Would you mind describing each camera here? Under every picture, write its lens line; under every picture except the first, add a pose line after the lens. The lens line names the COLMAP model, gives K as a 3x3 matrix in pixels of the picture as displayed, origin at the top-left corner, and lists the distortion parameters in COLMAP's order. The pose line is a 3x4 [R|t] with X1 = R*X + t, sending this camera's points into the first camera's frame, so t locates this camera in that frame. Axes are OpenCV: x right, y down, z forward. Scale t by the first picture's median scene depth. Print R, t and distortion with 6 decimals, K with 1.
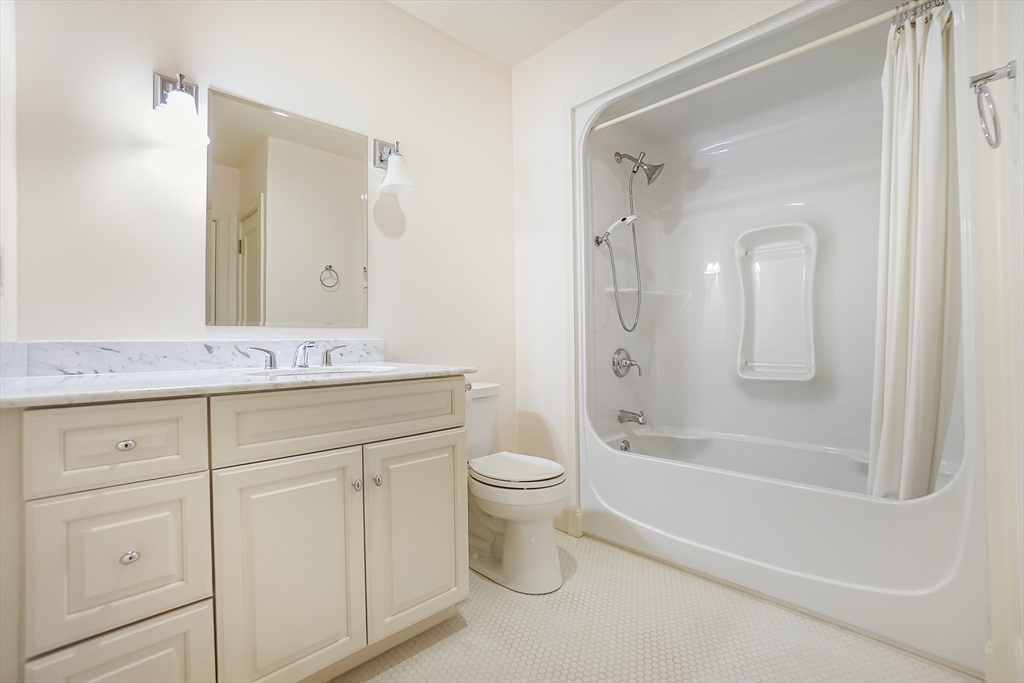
lens RADIAL K [[460.0, 0, 510.6], [0, 460.0, 347.5], [0, 0, 1]] dist [-0.036669, 0.010113]
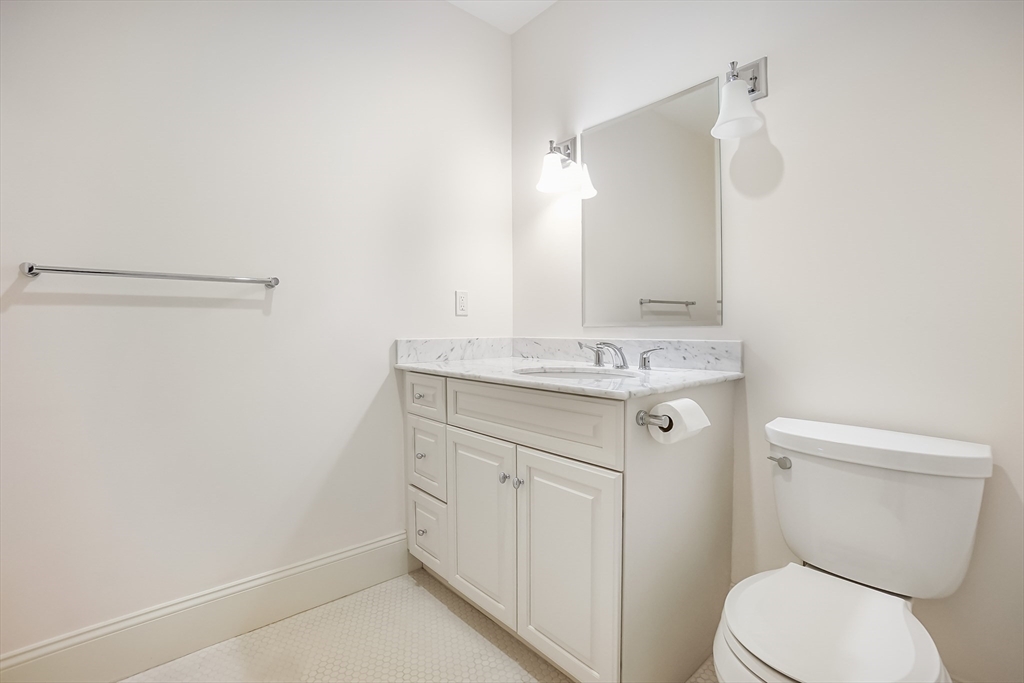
lens RADIAL K [[460.0, 0, 511.4], [0, 460.0, 337.7], [0, 0, 1]] dist [-0.036669, 0.010113]
pose [[-0.068388, 0.028444, -0.997253, 0.658218], [-0.012651, 0.999488, 0.029376, -0.057107], [0.997579, 0.014626, -0.067993, 0.965900]]
